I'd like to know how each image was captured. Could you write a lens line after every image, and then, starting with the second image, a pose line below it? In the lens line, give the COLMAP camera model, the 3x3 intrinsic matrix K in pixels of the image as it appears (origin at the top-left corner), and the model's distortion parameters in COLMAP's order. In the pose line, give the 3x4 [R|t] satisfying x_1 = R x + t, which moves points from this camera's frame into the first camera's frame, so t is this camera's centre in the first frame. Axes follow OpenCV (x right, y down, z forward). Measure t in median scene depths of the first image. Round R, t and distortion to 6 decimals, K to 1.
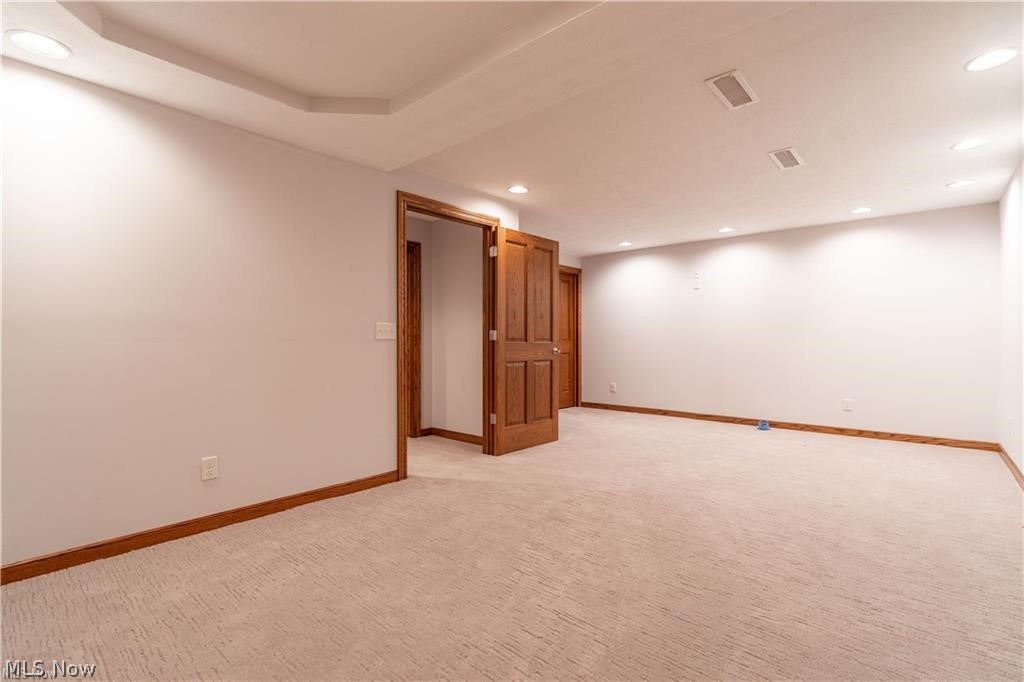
lens RADIAL K [[466.6, 0, 519.2], [0, 466.6, 340.0], [0, 0, 1]] dist [-0.008316, 0.001255]
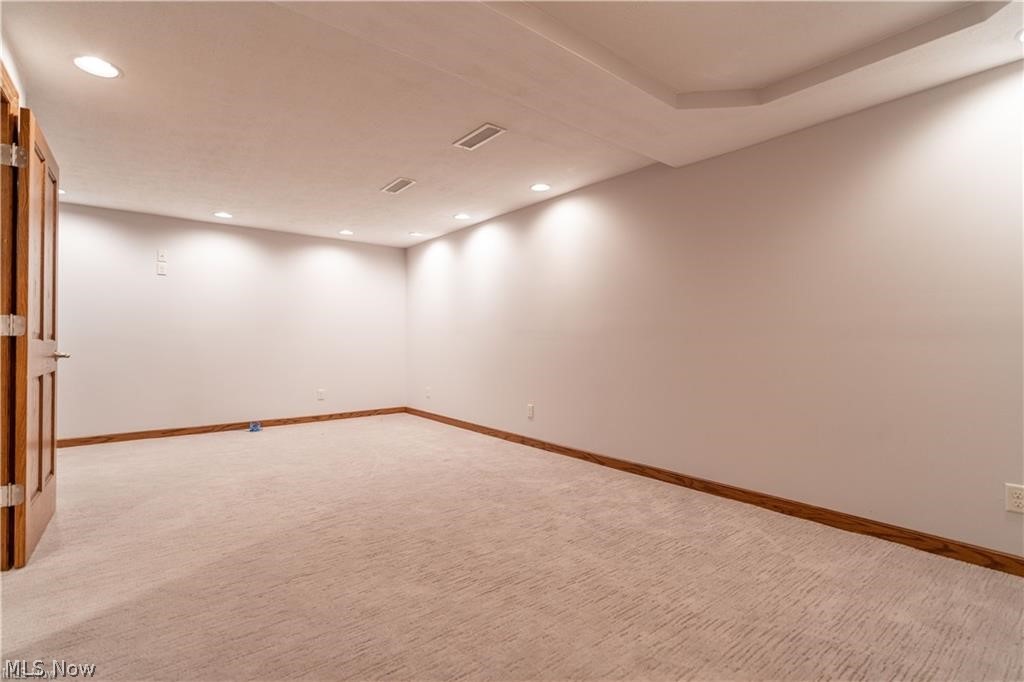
lens RADIAL K [[466.6, 0, 517.1], [0, 466.6, 340.5], [0, 0, 1]] dist [-0.008316, 0.001255]
pose [[0.180385, 0.000107, 0.983596, -0.374649], [-0.005514, 0.999984, 0.000902, -0.000484], [-0.983581, -0.005586, 0.180383, 0.321645]]
